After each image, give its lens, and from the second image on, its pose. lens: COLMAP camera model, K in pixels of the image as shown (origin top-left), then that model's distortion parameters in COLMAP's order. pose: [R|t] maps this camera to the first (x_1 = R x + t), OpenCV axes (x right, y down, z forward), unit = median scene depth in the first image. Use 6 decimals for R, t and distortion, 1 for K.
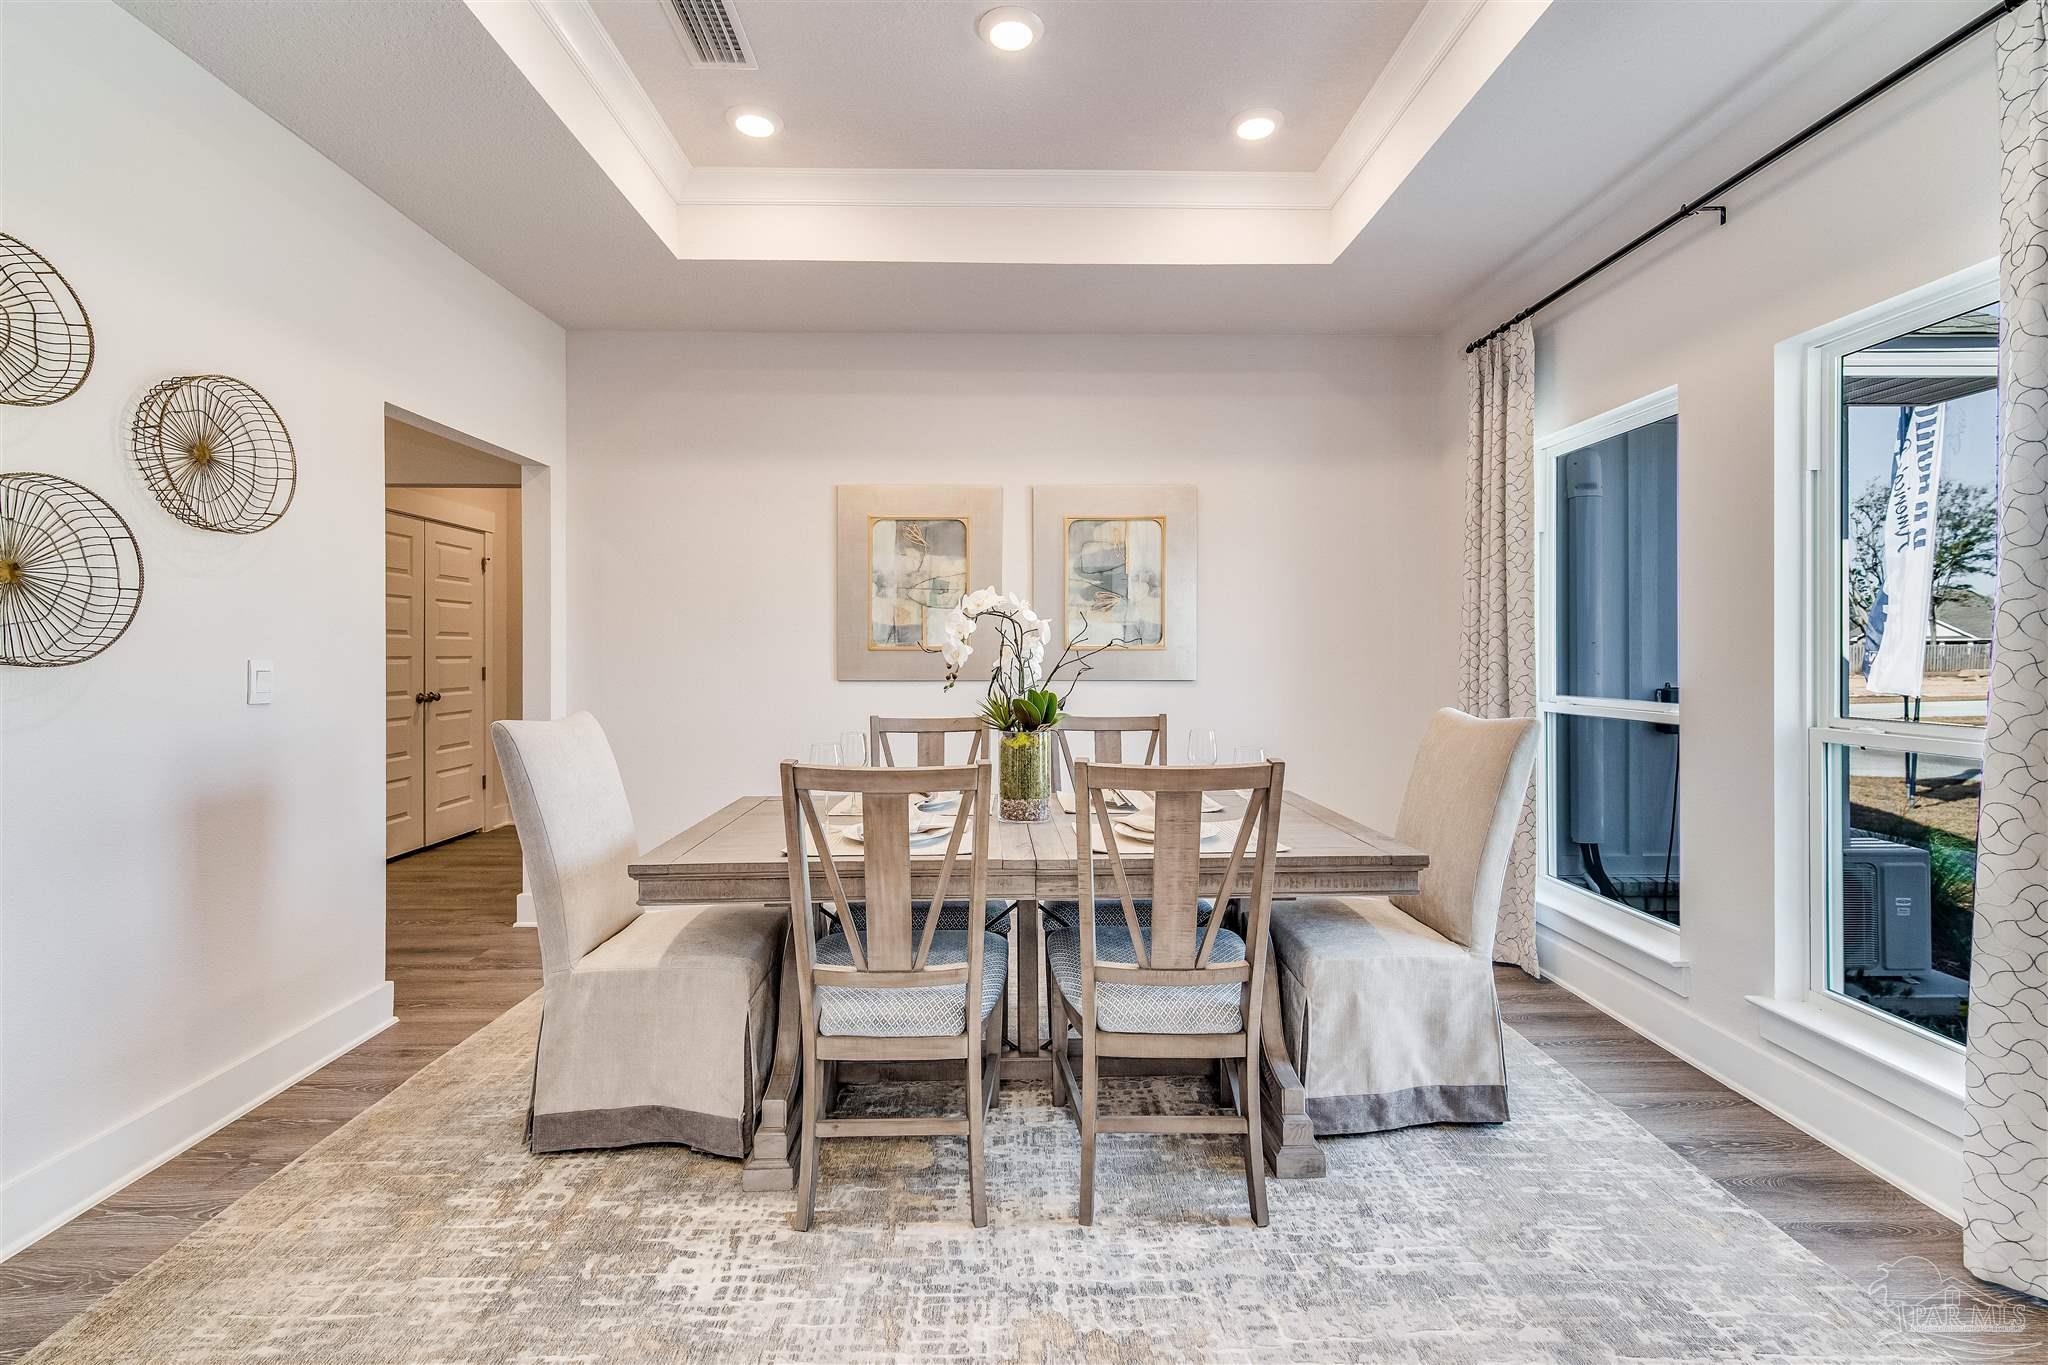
lens RADIAL K [[895.1, 0, 1018.7], [0, 895.1, 672.3], [0, 0, 1]] dist [-0.000266, 0.005528]
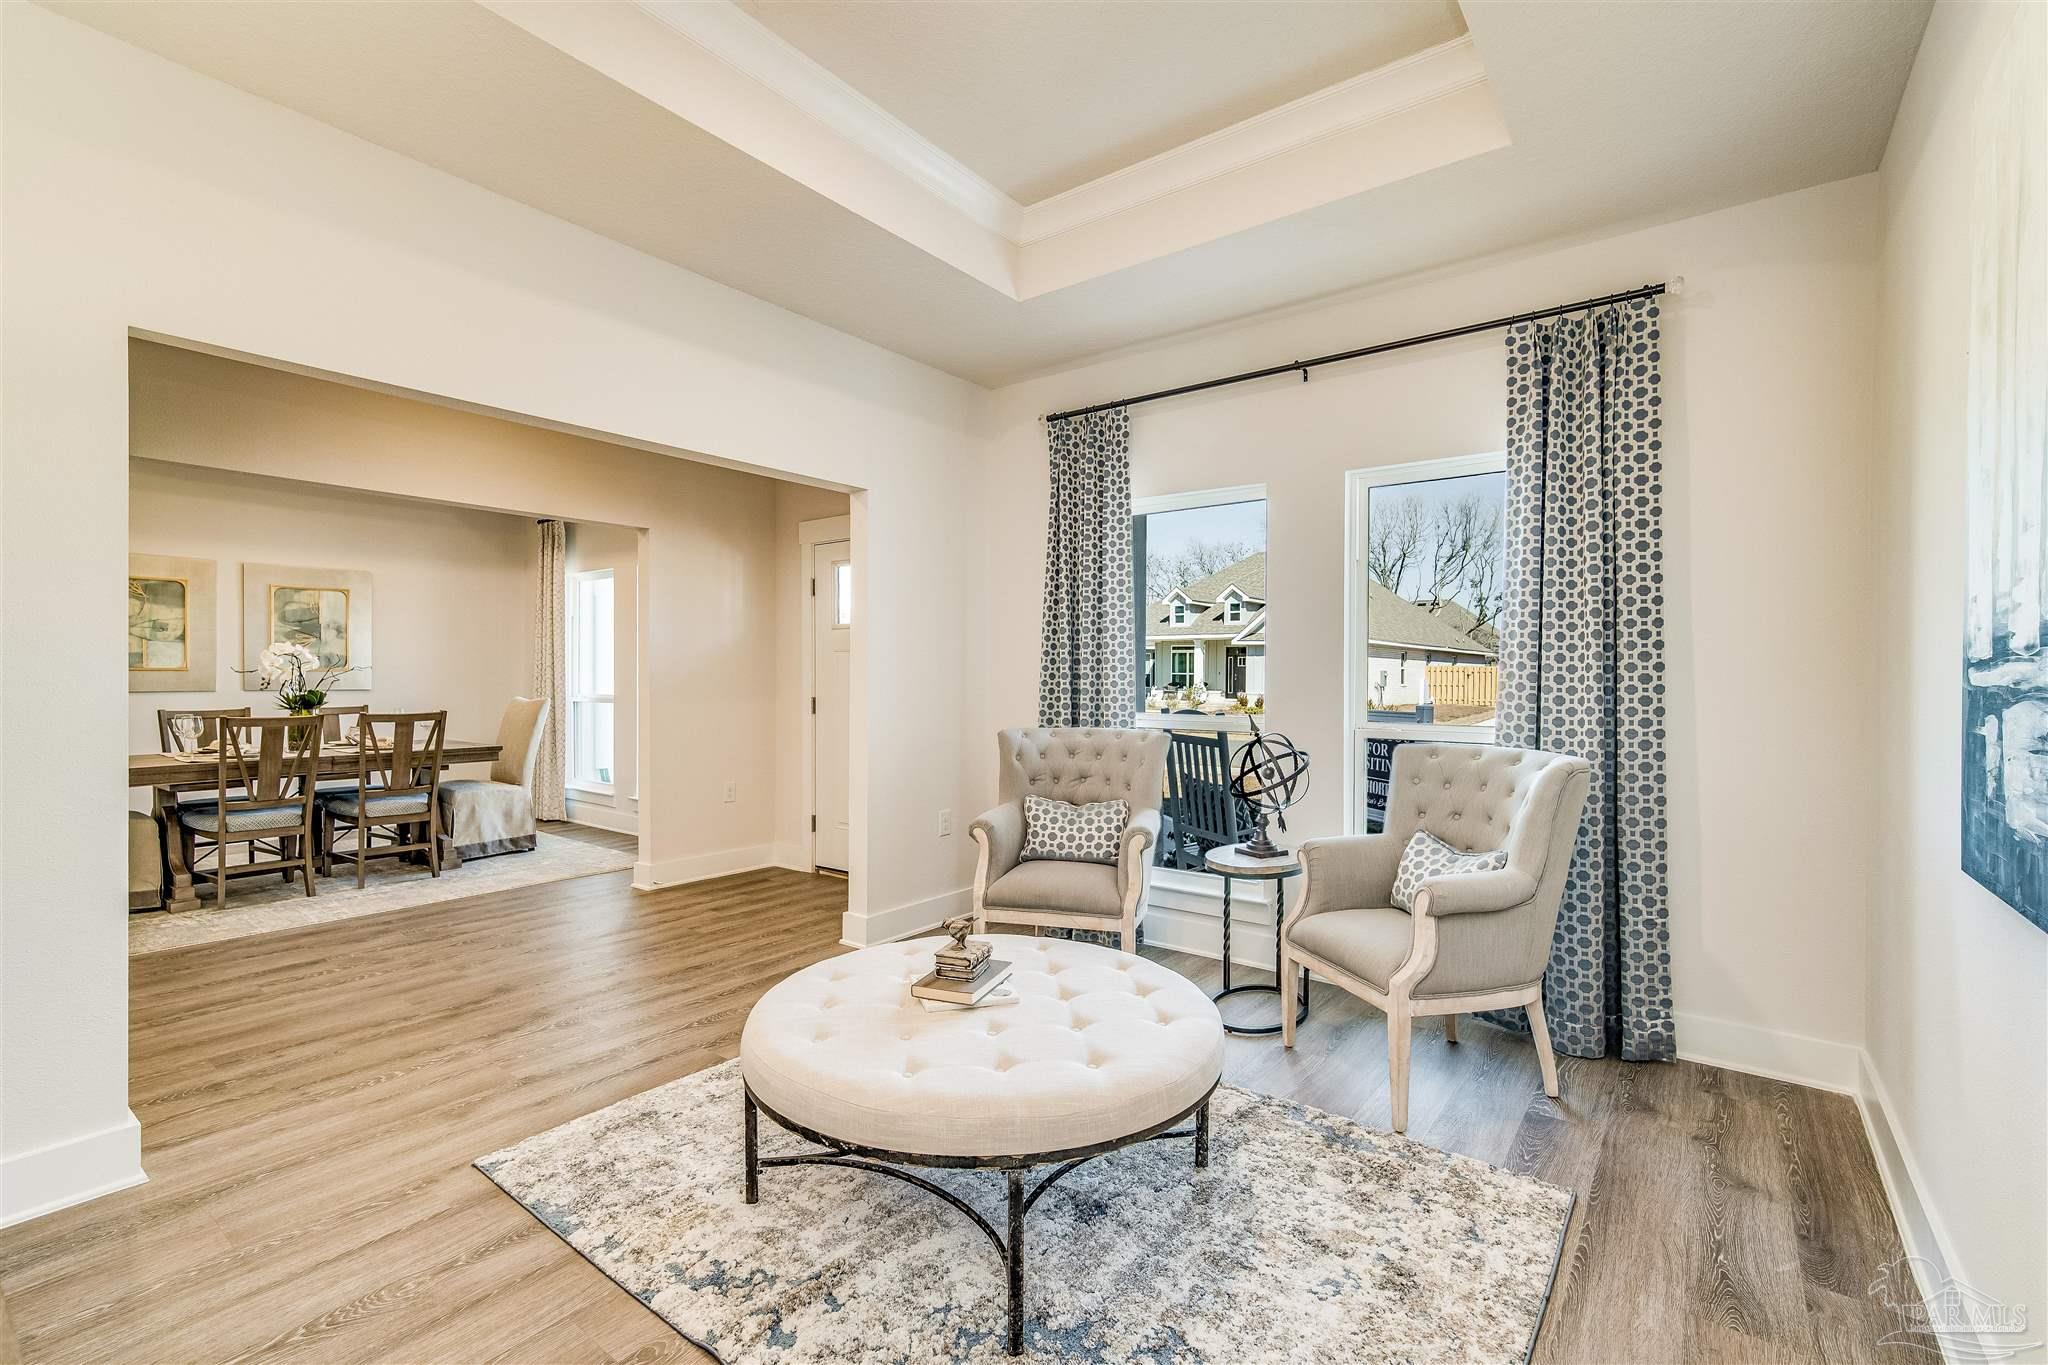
lens RADIAL K [[895.1, 0, 1018.7], [0, 895.1, 672.3], [0, 0, 1]] dist [-0.000266, 0.005528]
pose [[0.622424, 0.006379, 0.782654, -0.665176], [0.010859, 0.999800, -0.016785, 0.033759], [-0.782605, 0.018946, 0.622230, -1.827766]]
